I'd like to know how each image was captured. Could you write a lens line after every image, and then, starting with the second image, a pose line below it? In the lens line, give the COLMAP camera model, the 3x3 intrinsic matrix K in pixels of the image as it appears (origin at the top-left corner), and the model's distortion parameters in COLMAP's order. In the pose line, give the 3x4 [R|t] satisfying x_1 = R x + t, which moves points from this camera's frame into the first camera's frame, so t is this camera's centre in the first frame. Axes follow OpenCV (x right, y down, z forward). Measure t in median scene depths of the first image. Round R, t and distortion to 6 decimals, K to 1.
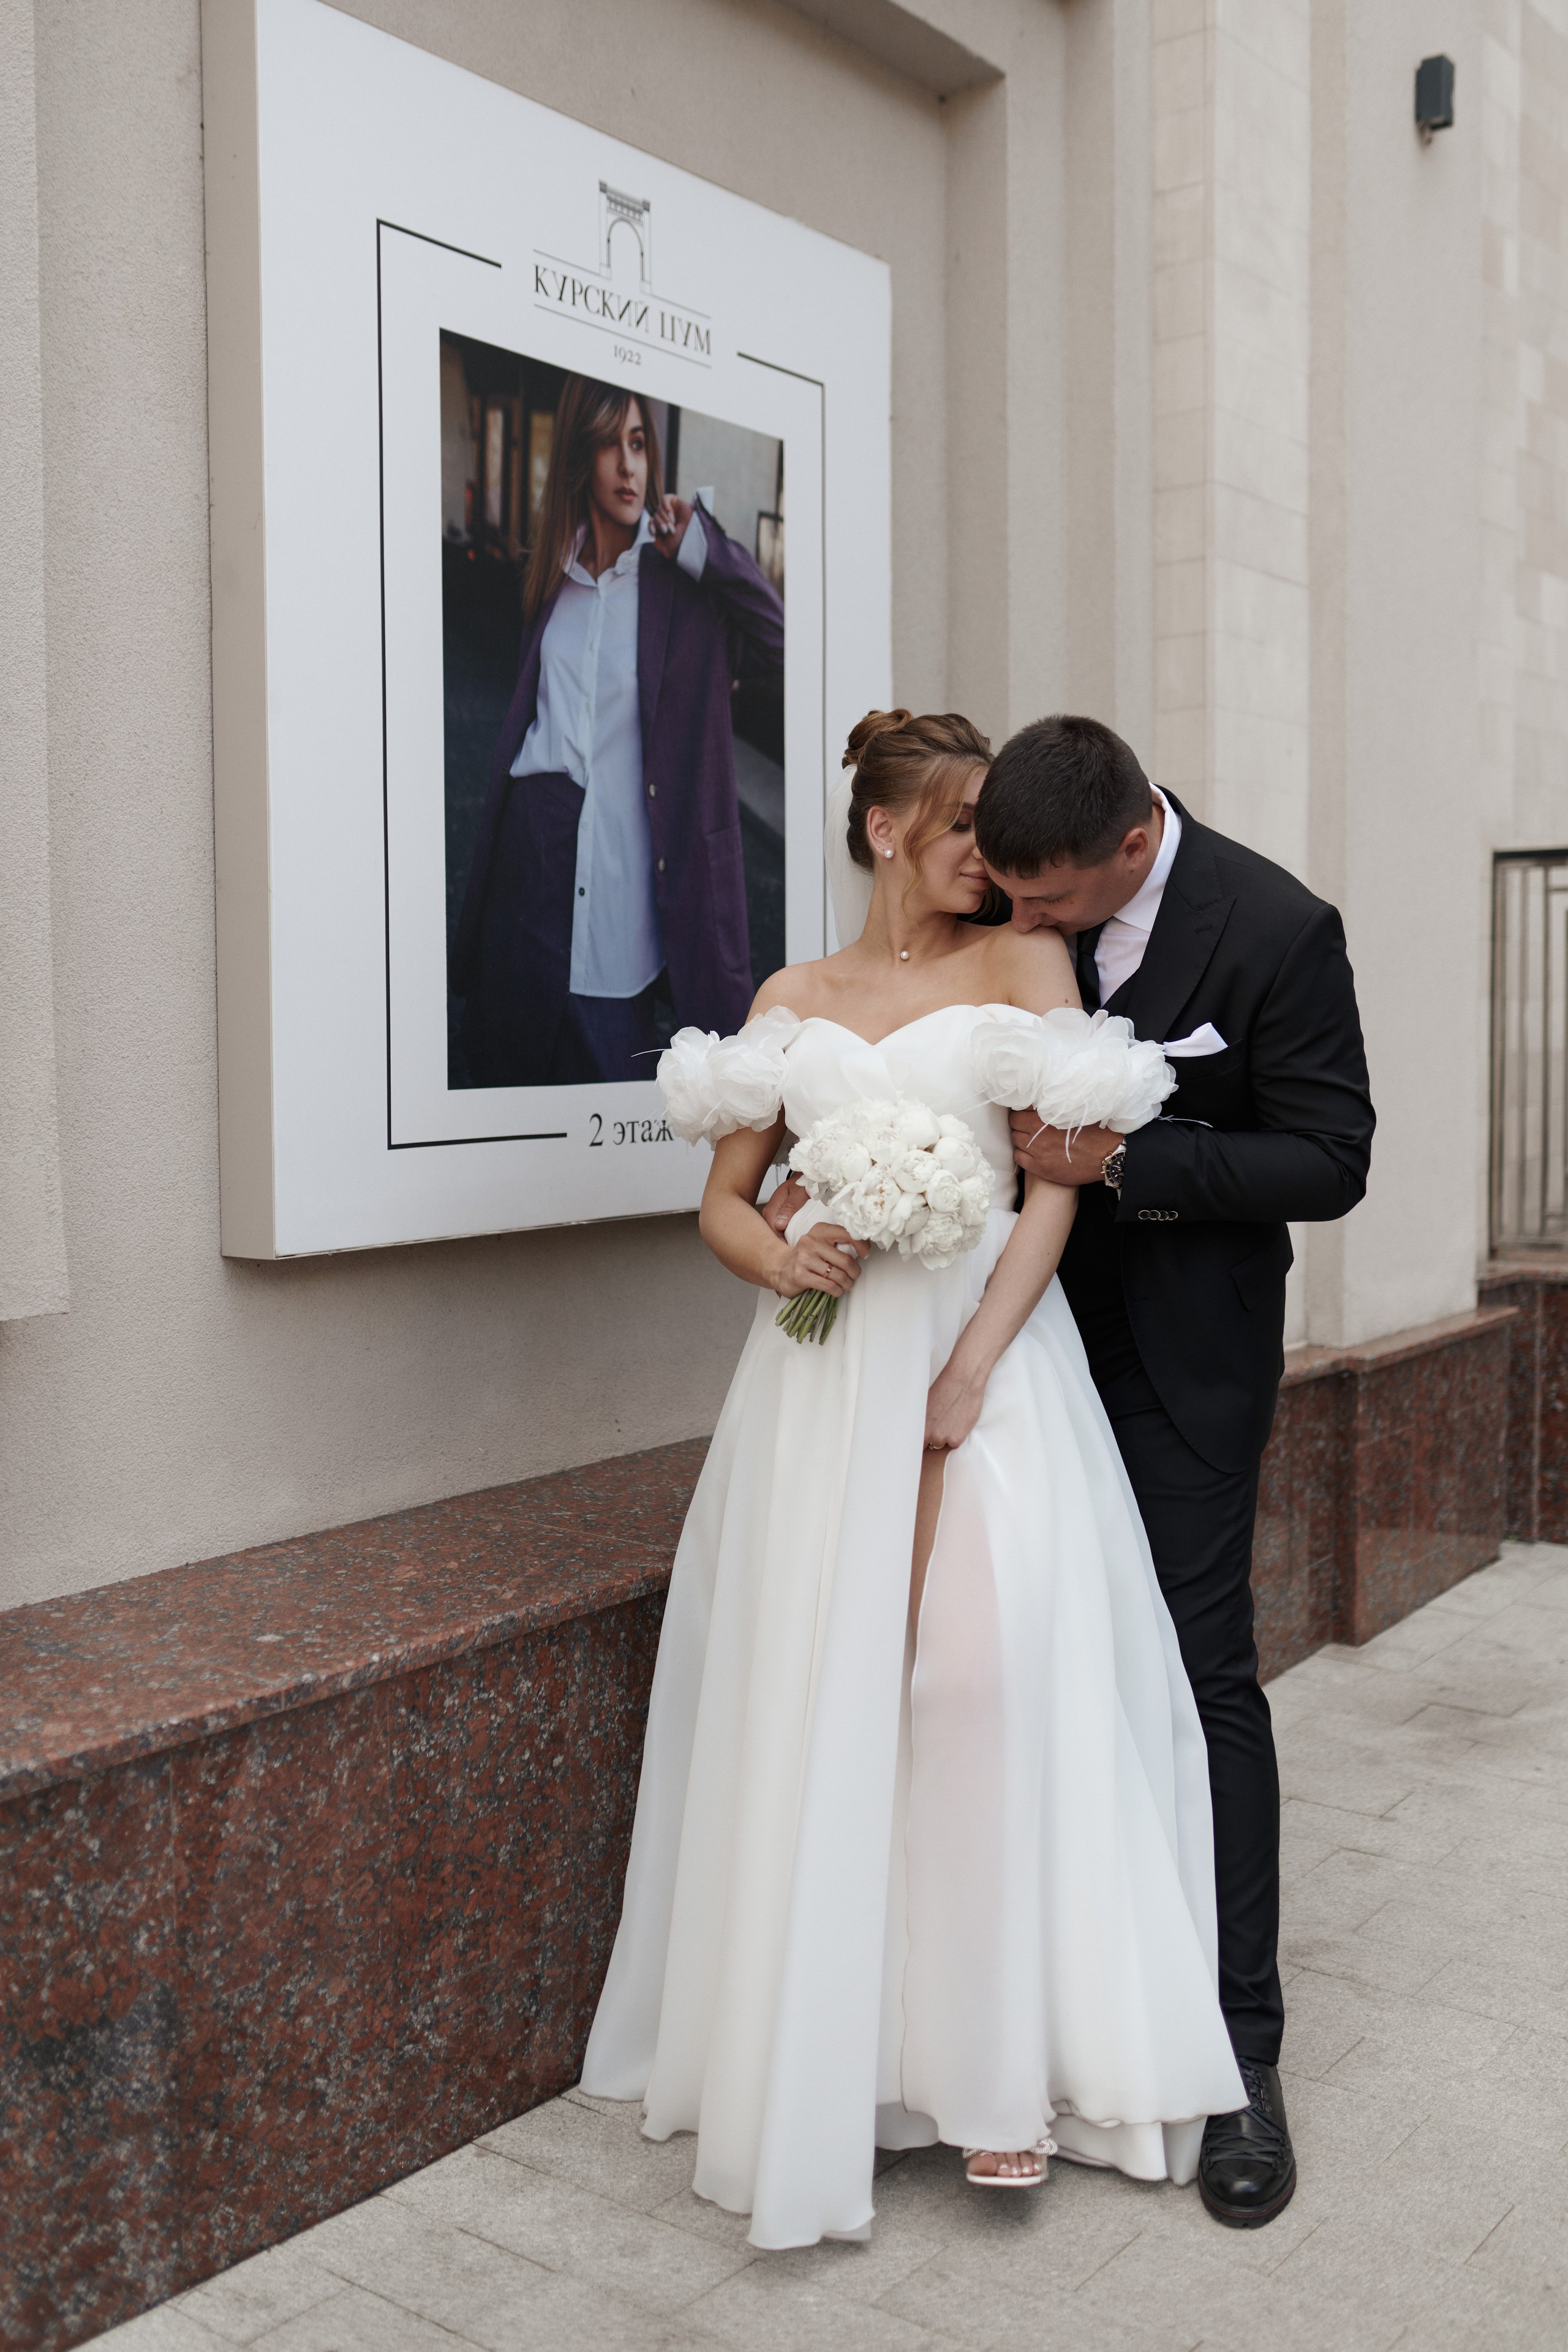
lens RADIAL K [[2247.0, 0, 786.0], [0, 2247.0, 1137.1], [0, 0, 1]] dist [-0.008604, 0.017896]
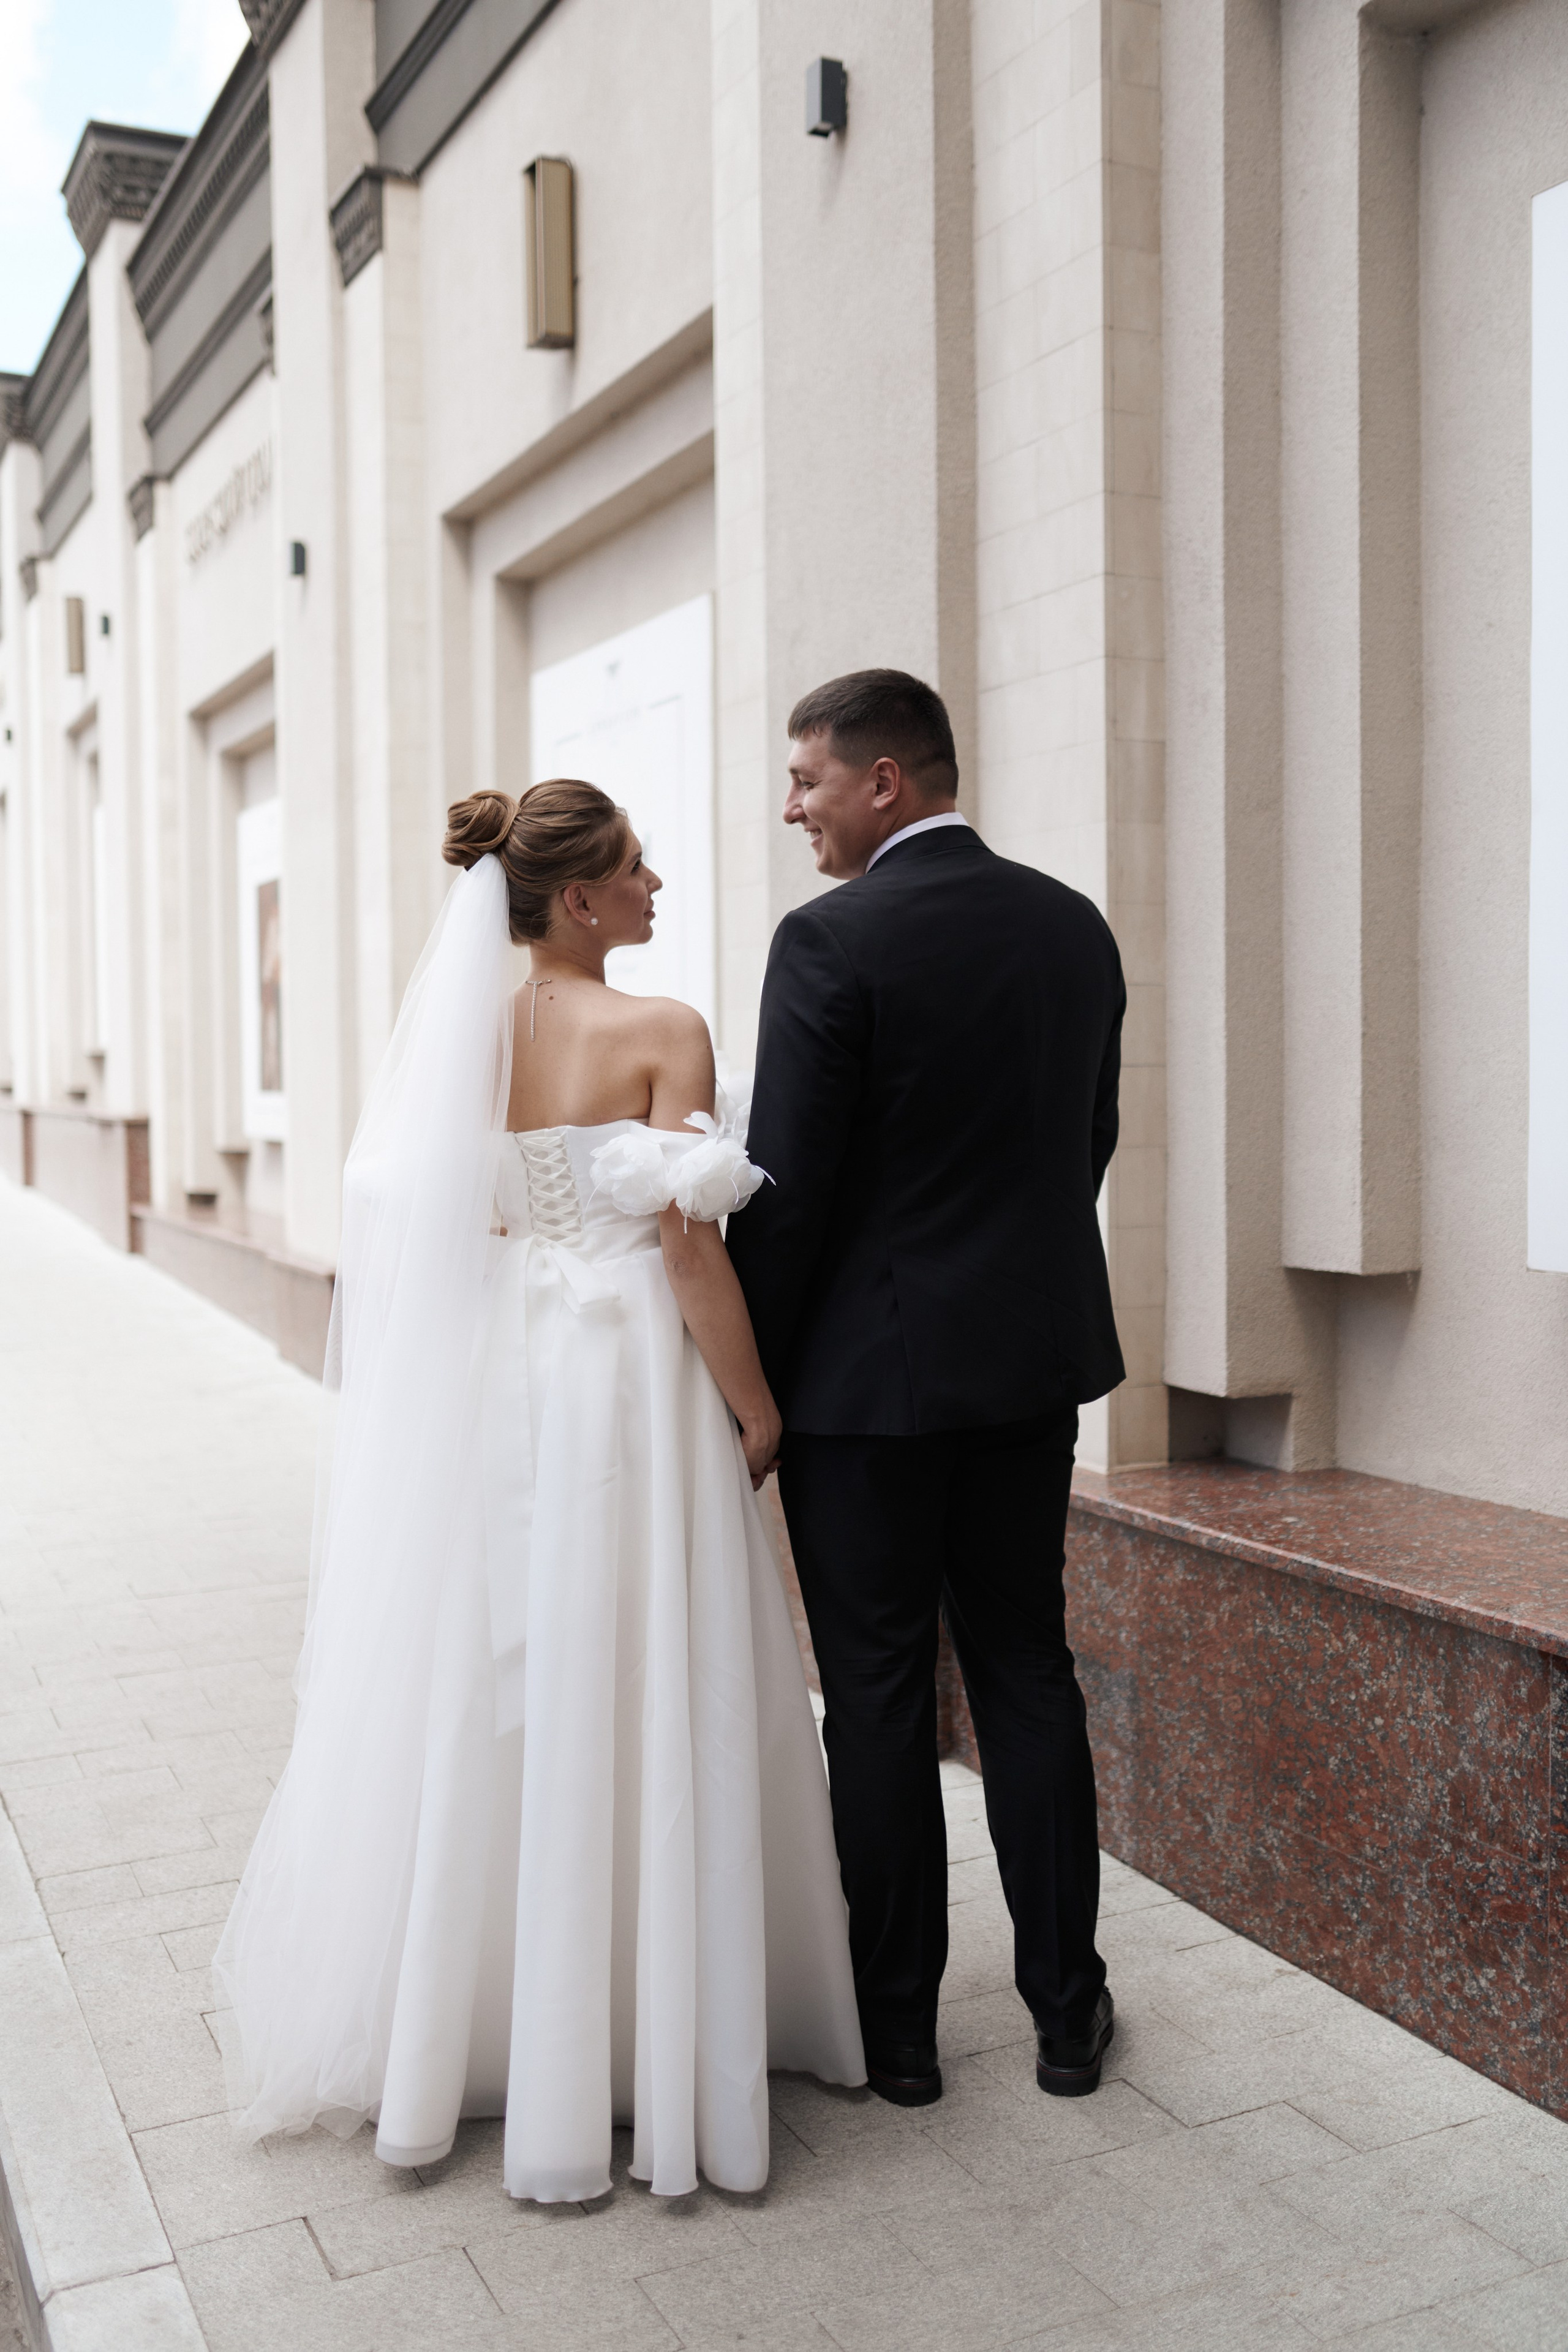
lens RADIAL K [[2220.5, 0, 784.0], [0, 2220.5, 1176.0], [0, 0, 1]] dist [-0.057371, 0.099829]
pose [[-0.444388, 0.060467, -0.893791, 0.843301], [-0.030091, 0.996149, 0.082353, -0.067040], [0.895329, 0.063491, -0.440857, 1.001096]]
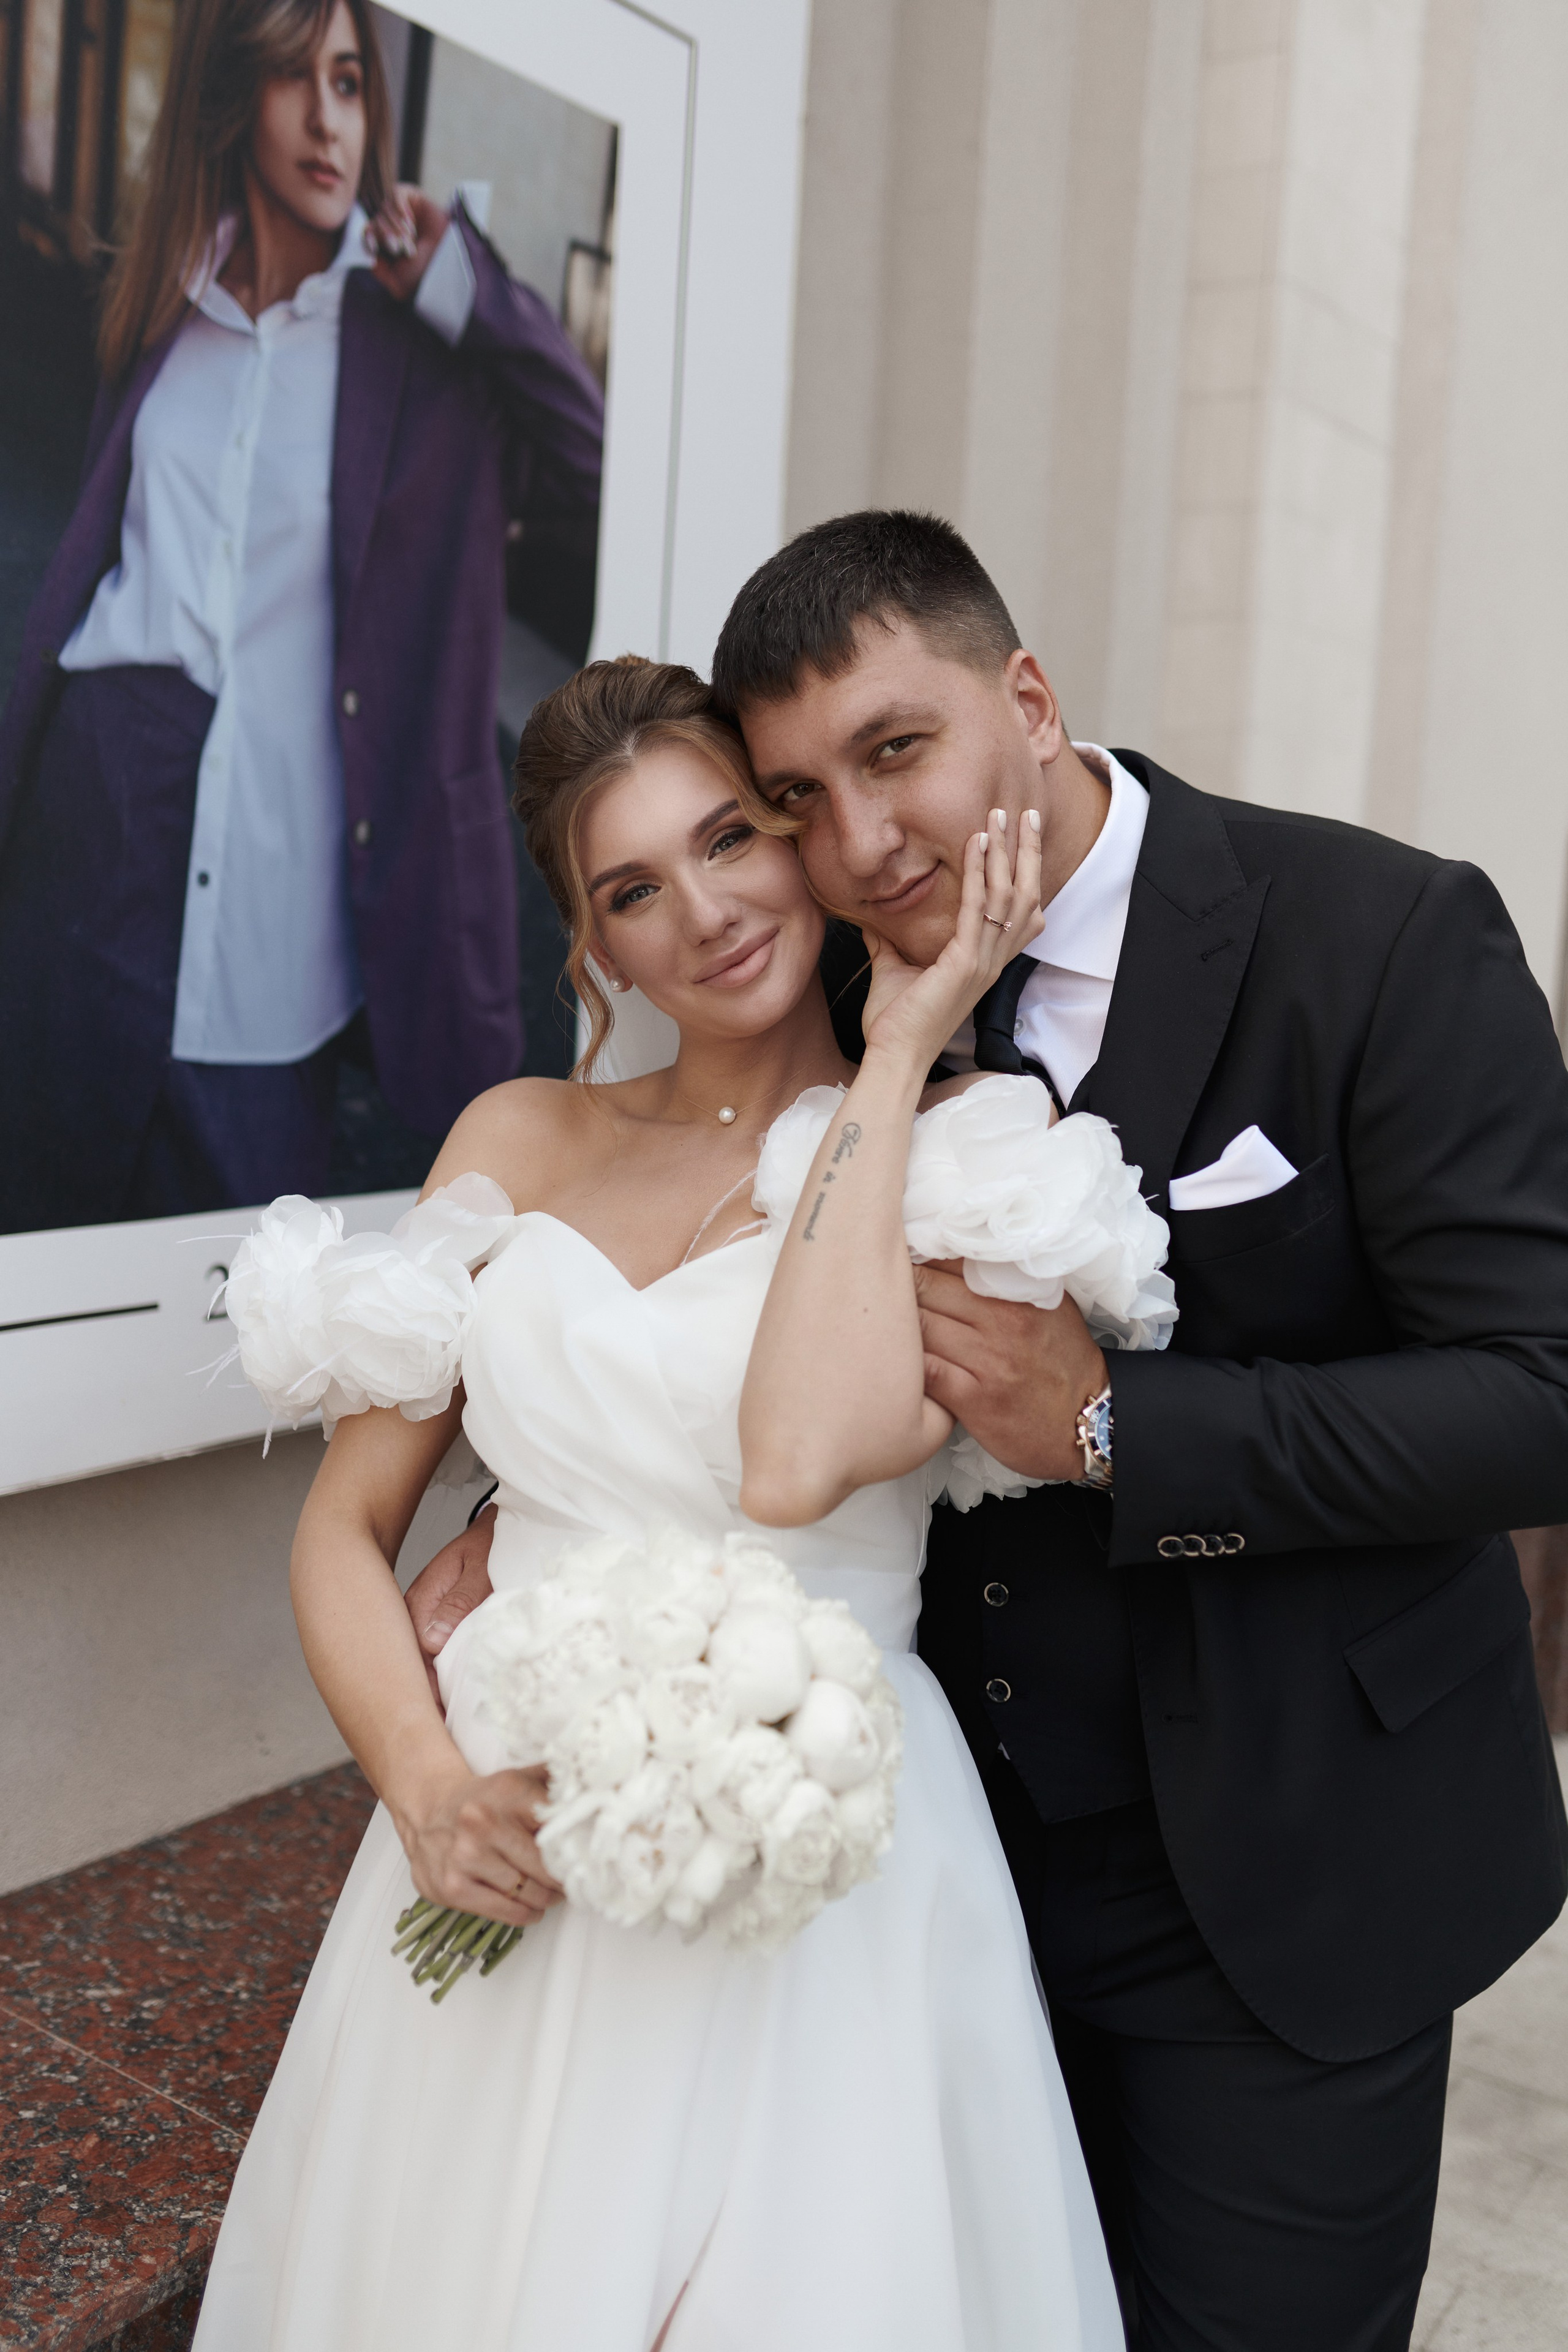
lens RADIAL K [[2220.5, 0, 784.0], [0, 2220.5, 1176.0], [0, 0, 1]] dist [-0.057371, 0.099829]
pose [[0.997231, 0.053302, 0.051863, 0.029905], [-0.056915, 0.995860, 0.070882, -0.082063], [-0.047870, -0.073637, 0.996136, 0.430296]]
